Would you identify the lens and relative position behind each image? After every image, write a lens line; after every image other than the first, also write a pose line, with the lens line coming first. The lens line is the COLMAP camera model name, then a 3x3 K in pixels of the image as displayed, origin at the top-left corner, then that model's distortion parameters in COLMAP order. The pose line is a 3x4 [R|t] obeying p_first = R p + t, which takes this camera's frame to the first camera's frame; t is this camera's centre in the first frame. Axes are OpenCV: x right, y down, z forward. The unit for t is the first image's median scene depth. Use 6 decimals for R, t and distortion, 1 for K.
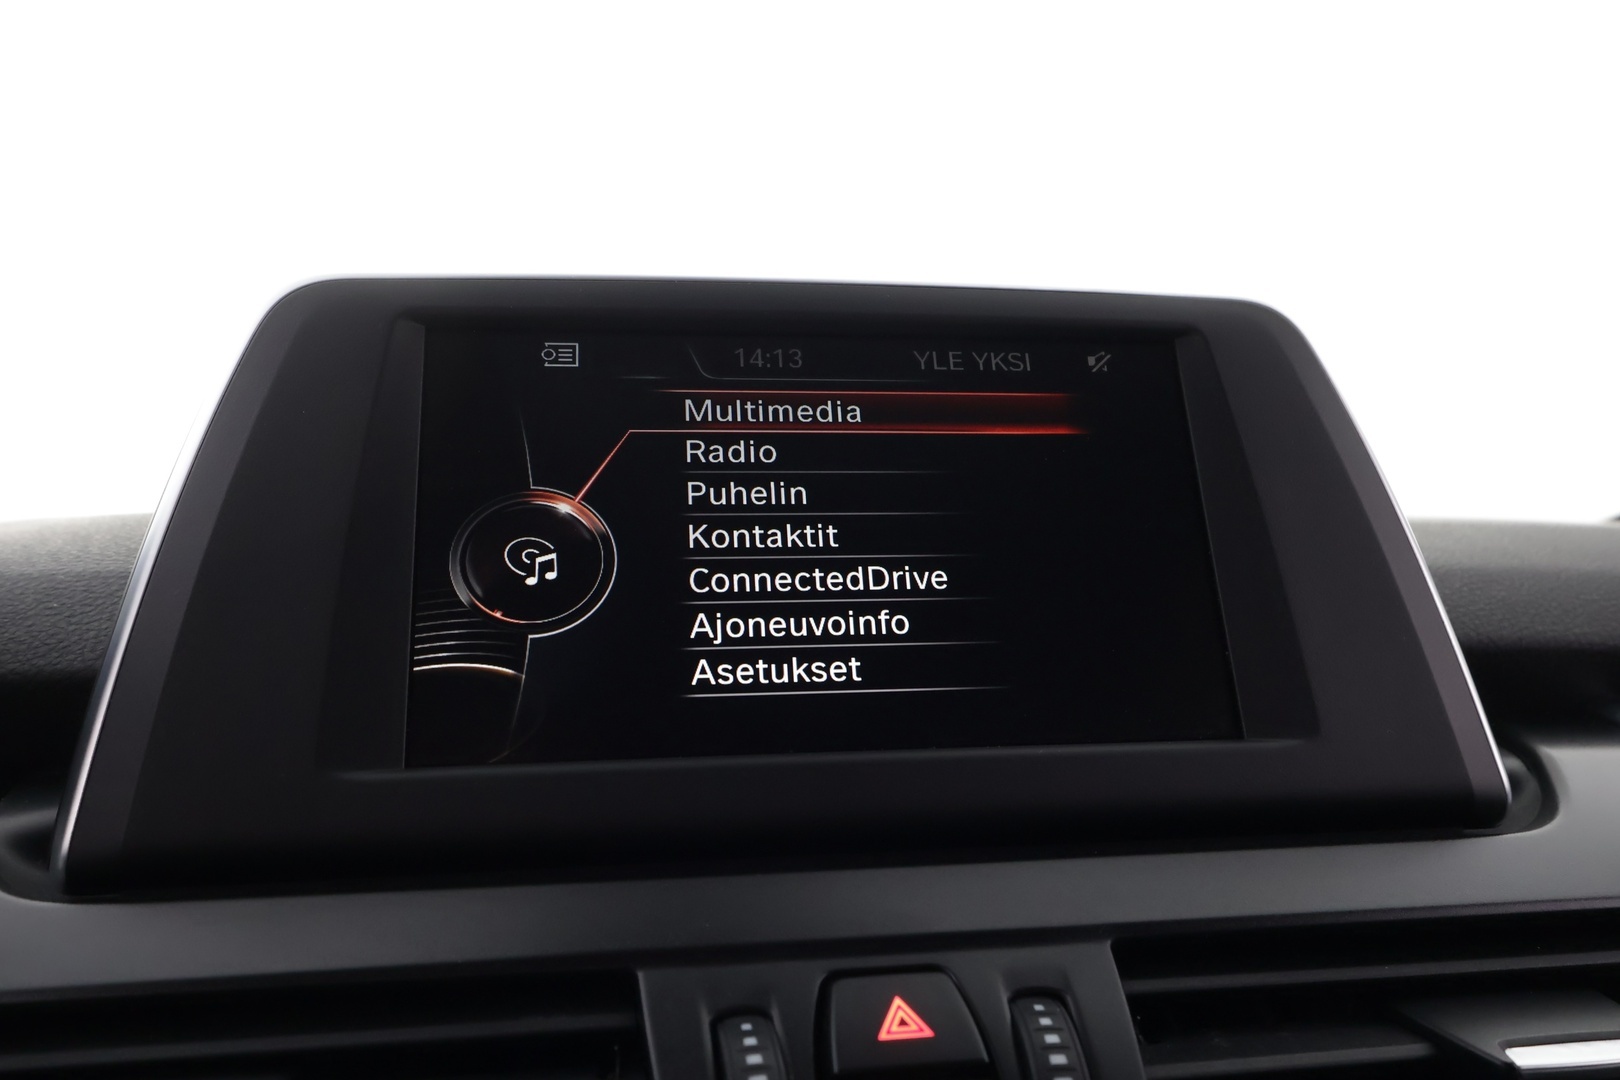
lens RADIAL K [[1266.3, 0, 808.8], [0, 1266.3, 537.3], [0, 0, 1]] dist [-0.007164, 0.014746]
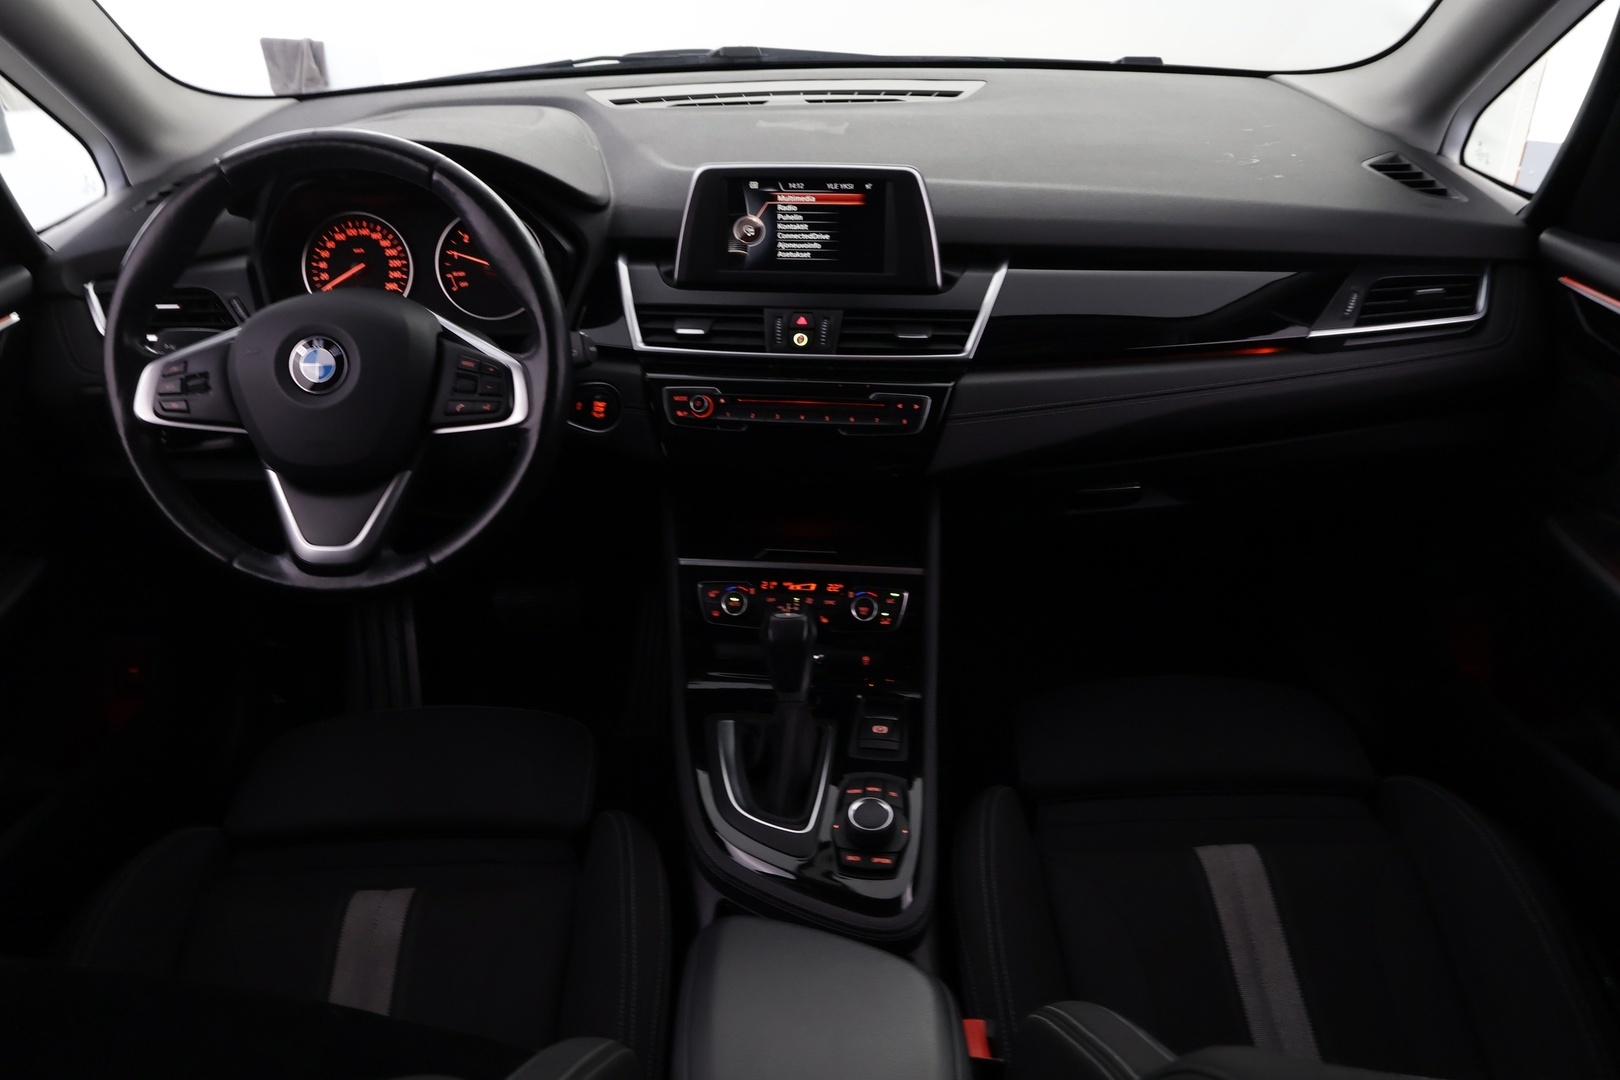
lens RADIAL K [[1266.3, 0, 808.5], [0, 1266.3, 539.2], [0, 0, 1]] dist [-0.007164, 0.014746]
pose [[0.963085, 0.140018, -0.229917, 1.407035], [0.027319, 0.798841, 0.600922, -2.107568], [0.267807, -0.585020, 0.765527, -3.709015]]
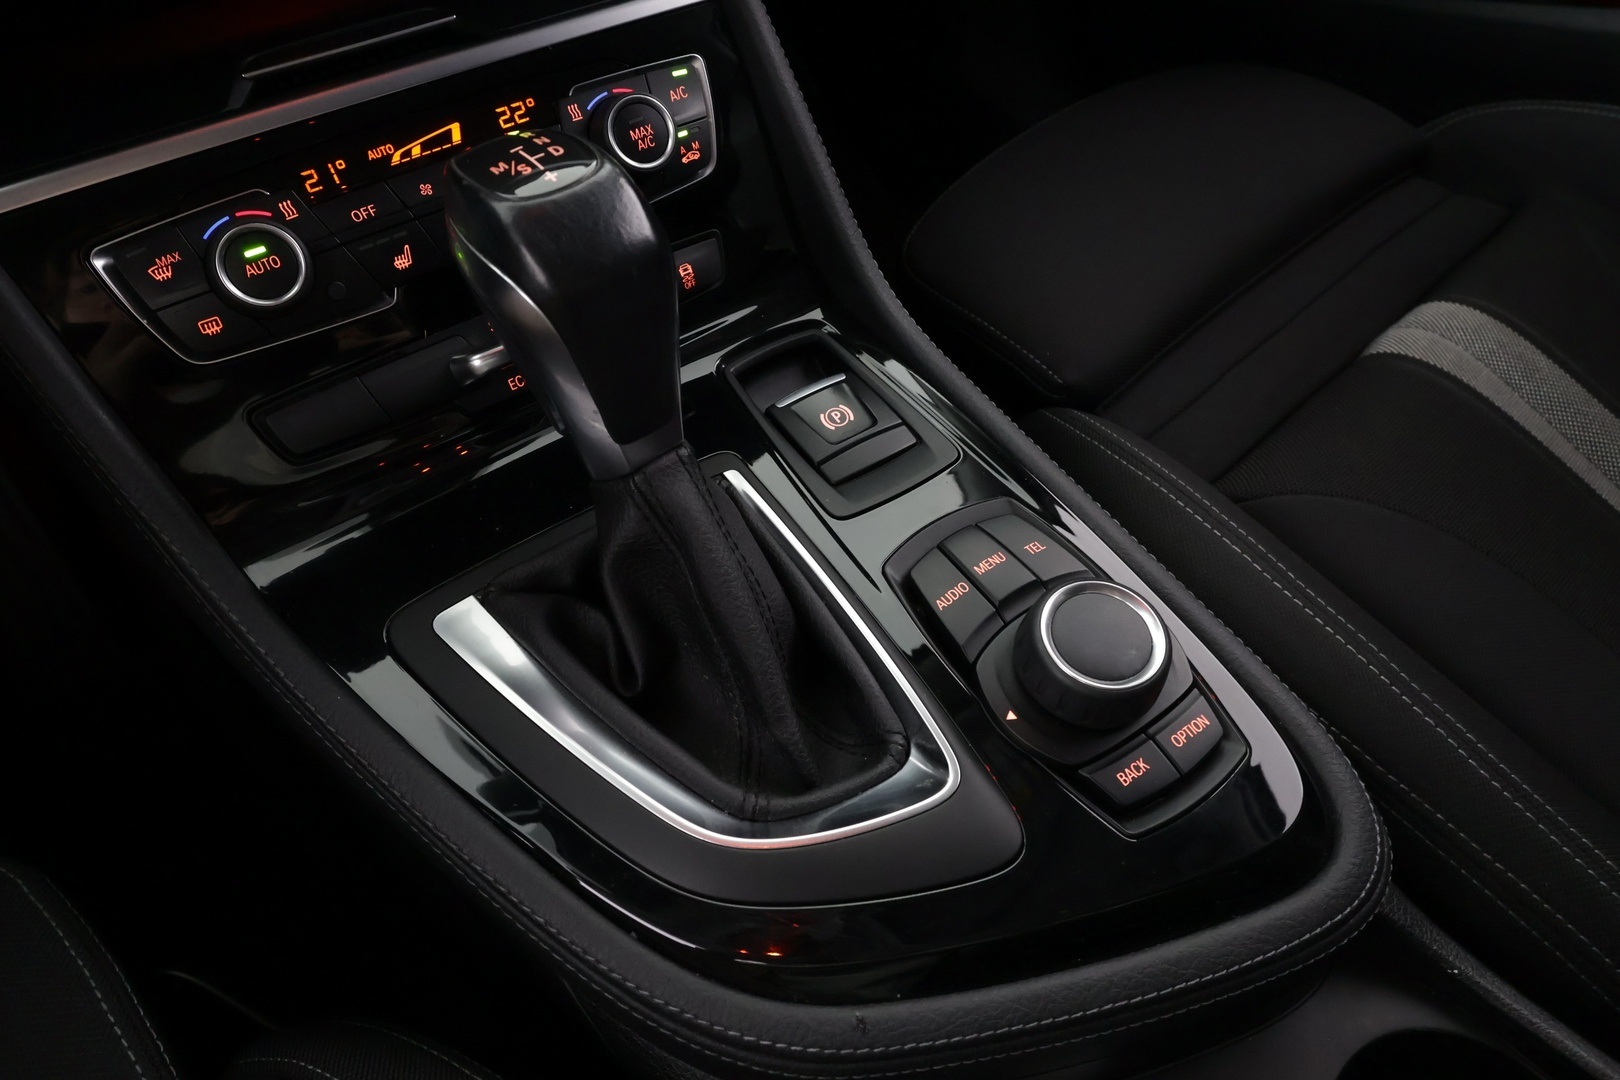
lens RADIAL K [[1070.4, 0, 802.3], [0, 1070.4, 535.1], [0, 0, 1]] dist [0.003334, 0.002063]
pose [[0.897922, -0.323354, 0.298628, 0.033307], [-0.057254, 0.586891, 0.807639, 0.340743], [-0.436416, -0.742294, 0.508468, -1.142190]]
